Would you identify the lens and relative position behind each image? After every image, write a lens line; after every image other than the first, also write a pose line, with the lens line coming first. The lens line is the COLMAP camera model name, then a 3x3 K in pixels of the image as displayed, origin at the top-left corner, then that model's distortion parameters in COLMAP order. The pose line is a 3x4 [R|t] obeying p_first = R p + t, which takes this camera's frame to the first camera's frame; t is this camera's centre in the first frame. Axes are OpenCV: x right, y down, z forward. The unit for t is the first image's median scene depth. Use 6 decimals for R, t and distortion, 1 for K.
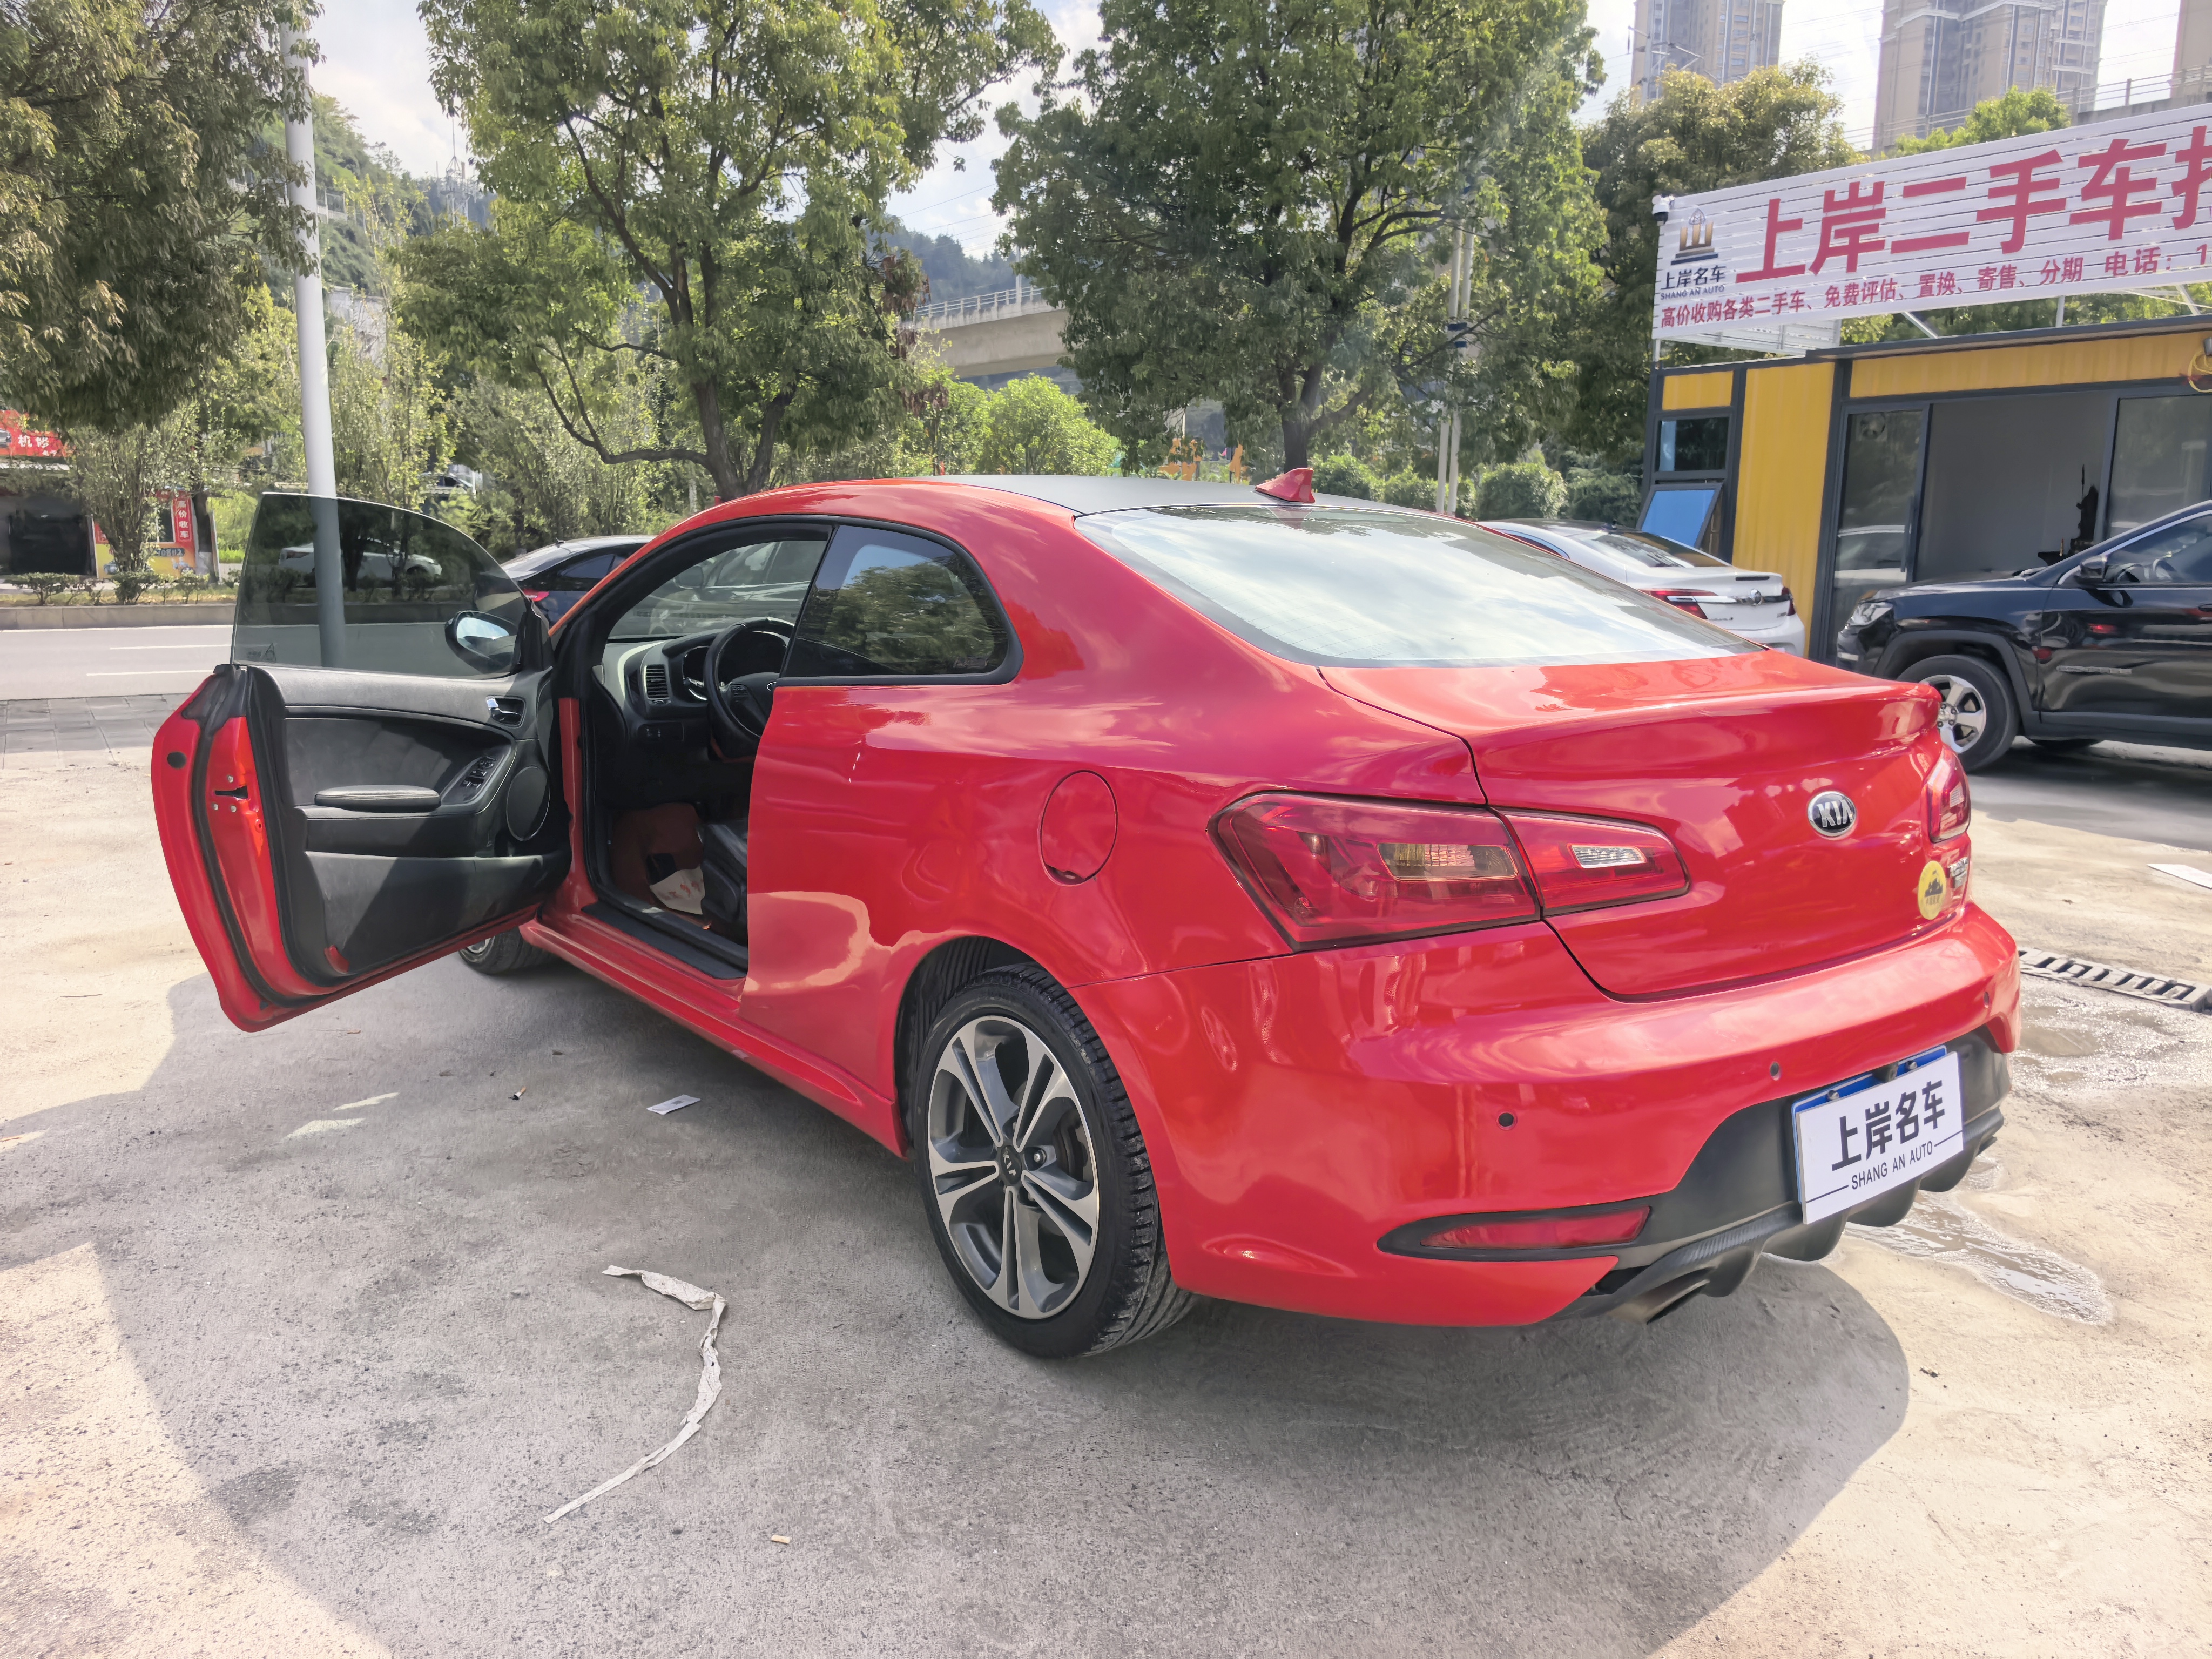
lens RADIAL K [[1567.9, 0, 1100.0], [0, 1567.9, 816.4], [0, 0, 1]] dist [0.068686, -0.087701]
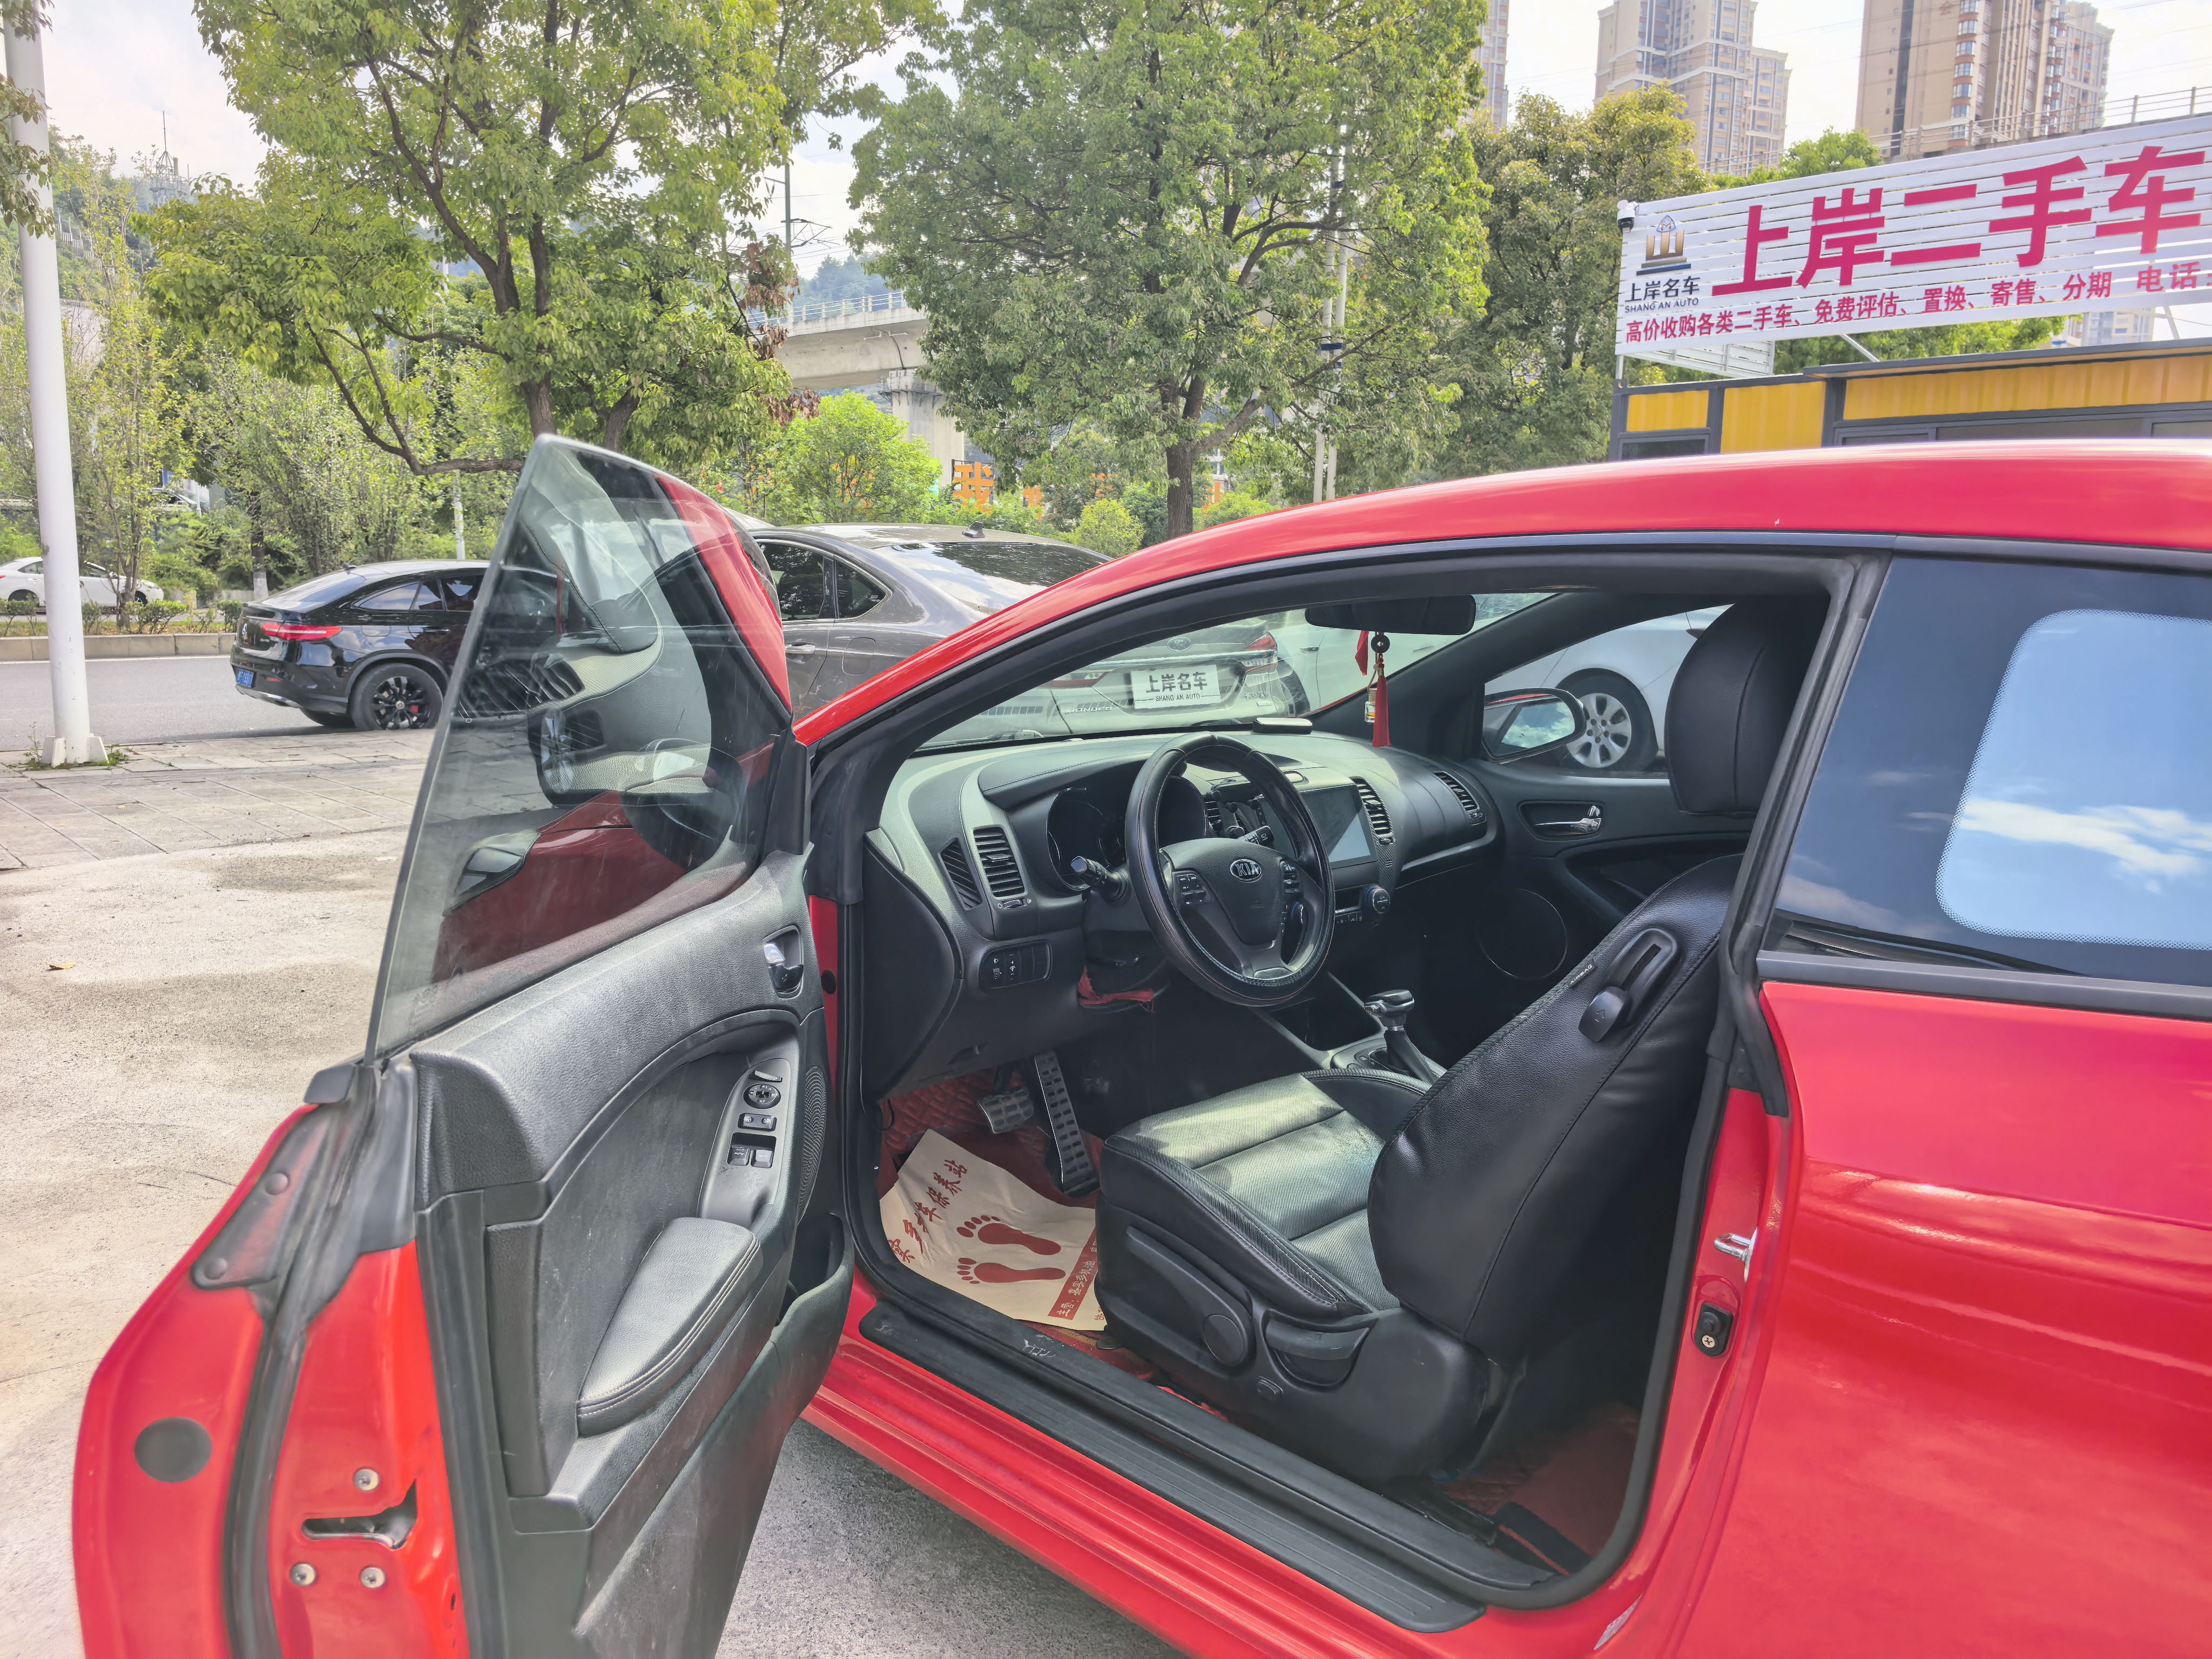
lens RADIAL K [[1572.5, 0, 1104.3], [0, 1572.5, 809.2], [0, 0, 1]] dist [0.072873, -0.087839]
pose [[0.989323, -0.018254, 0.144589, -0.088830], [0.021287, 0.999584, -0.019454, -0.025627], [-0.144173, 0.022324, 0.989301, 0.136427]]
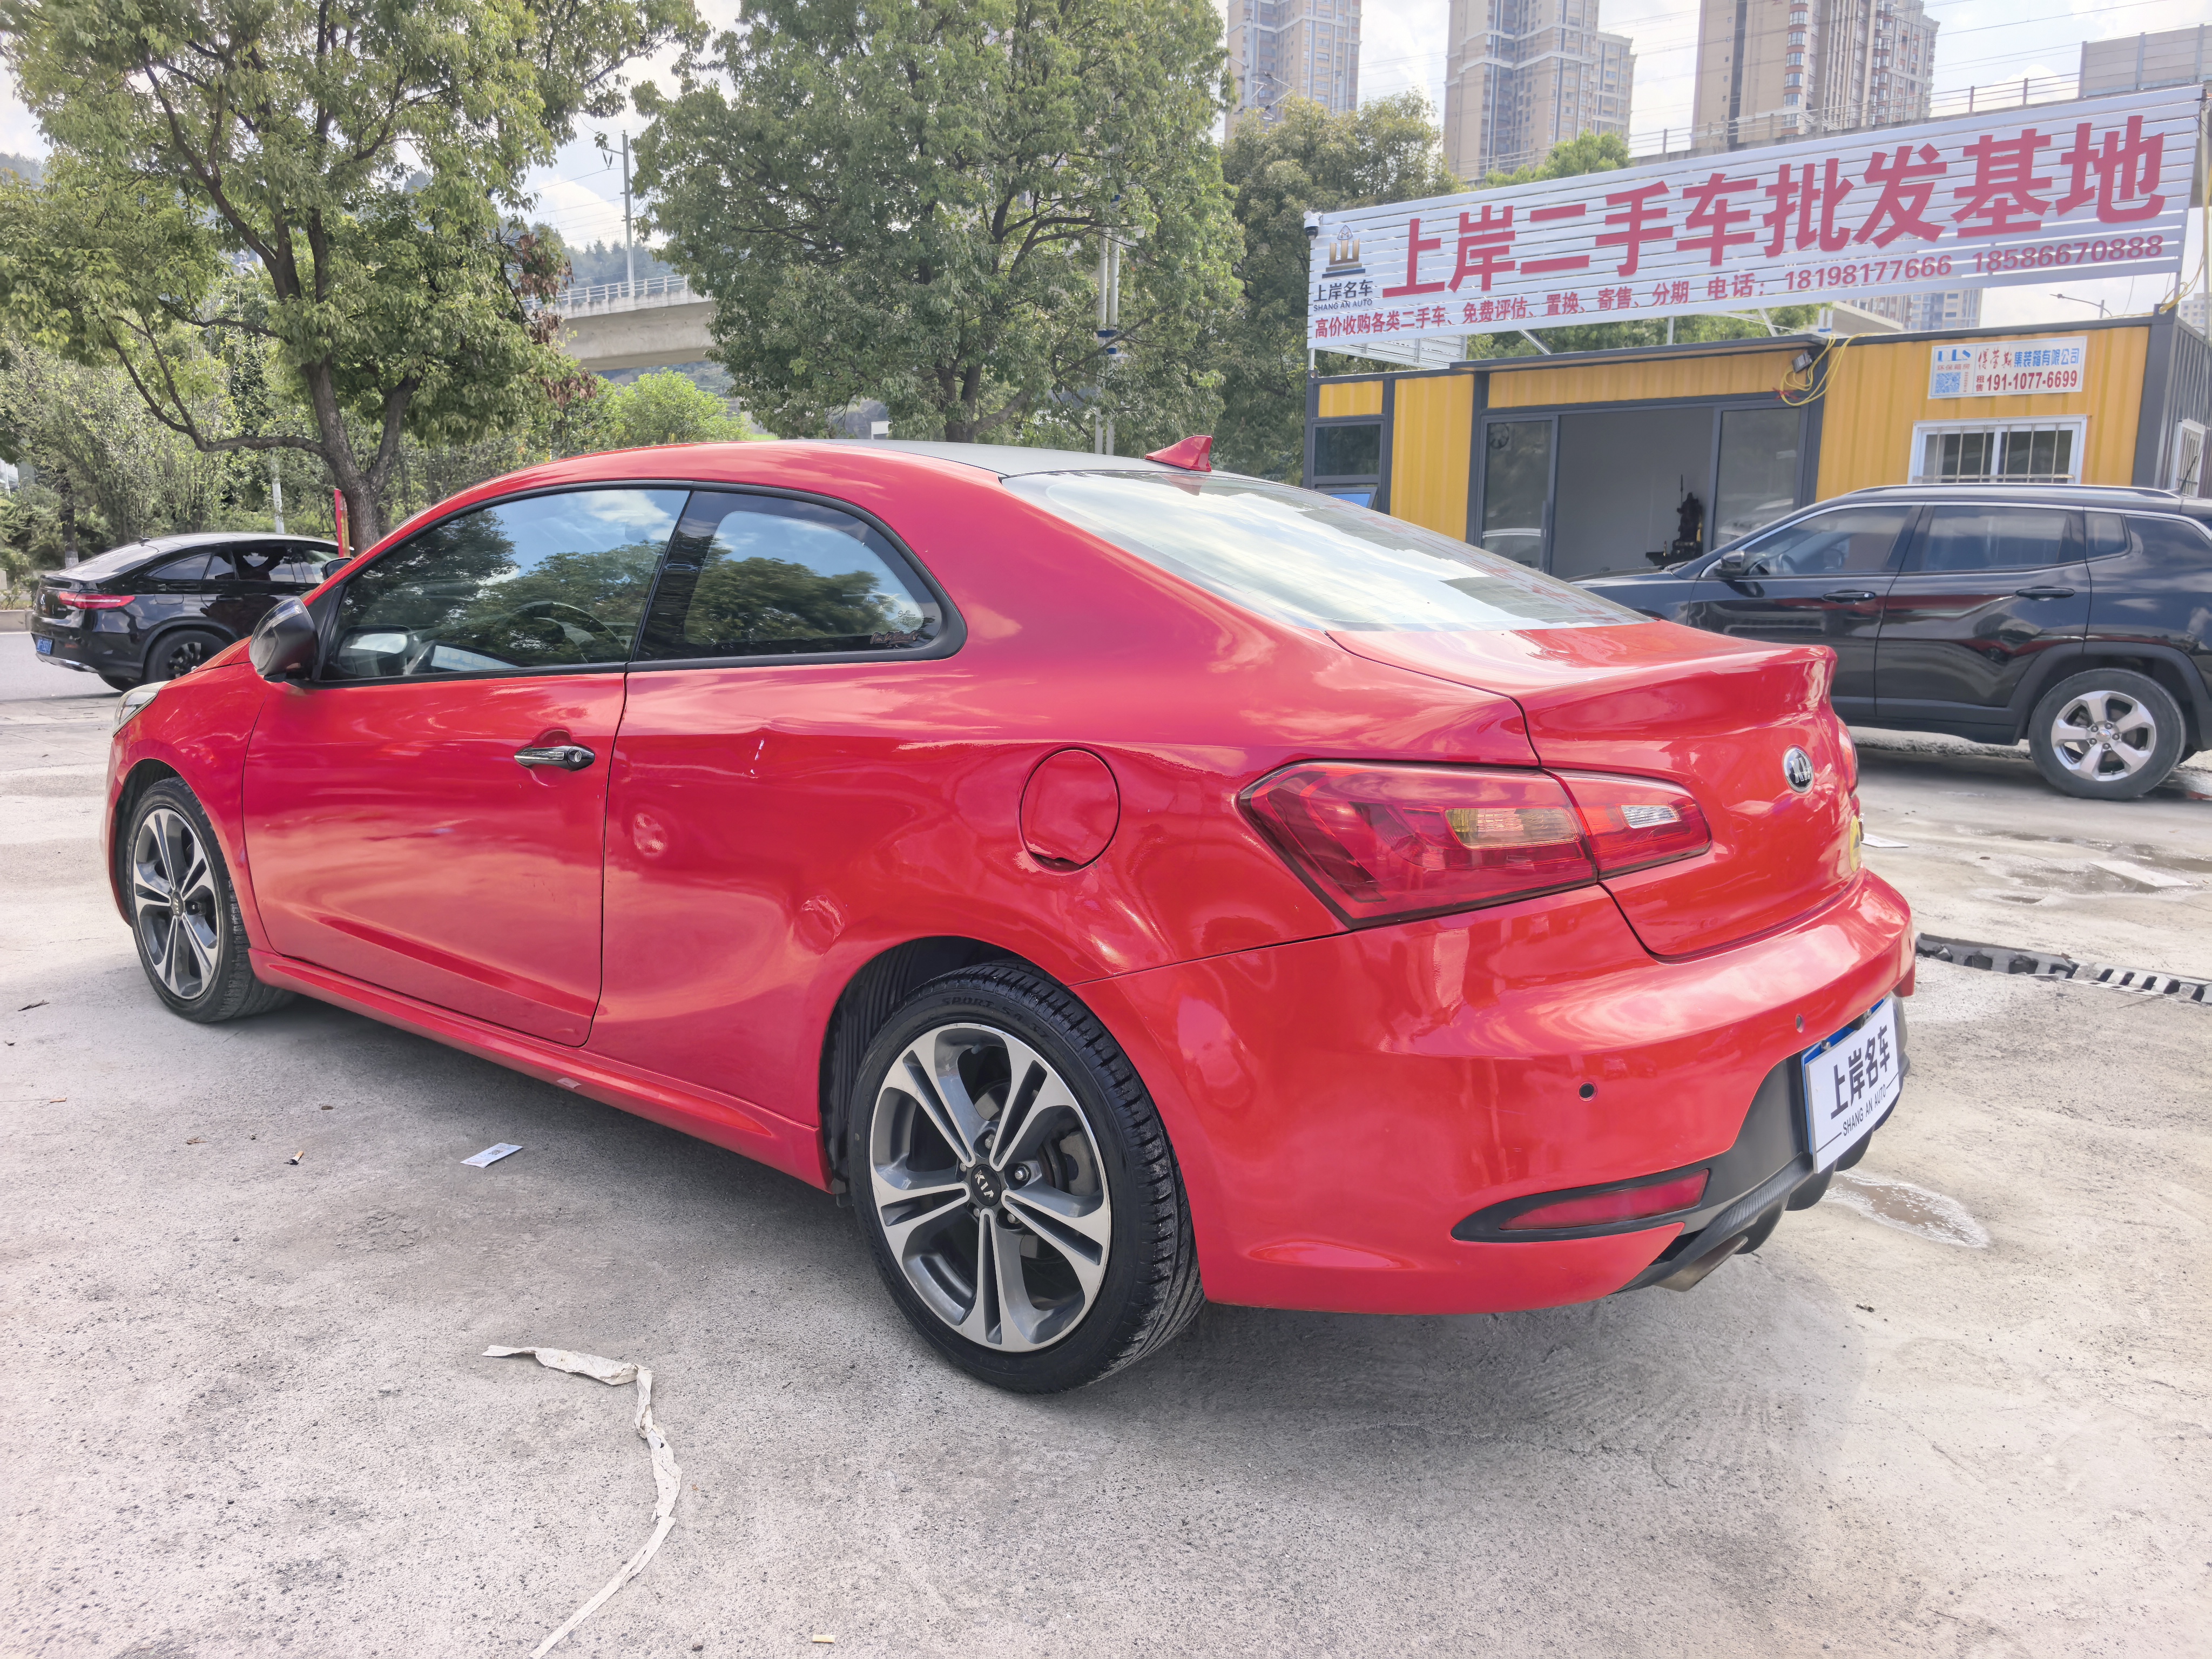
lens RADIAL K [[1569.1, 0, 1091.5], [0, 1569.1, 822.9], [0, 0, 1]] dist [0.068429, -0.087066]
pose [[0.974971, -0.037481, 0.219149, -0.031601], [0.037456, 0.999289, 0.004268, 0.001742], [-0.219153, 0.004047, 0.975682, 0.016384]]
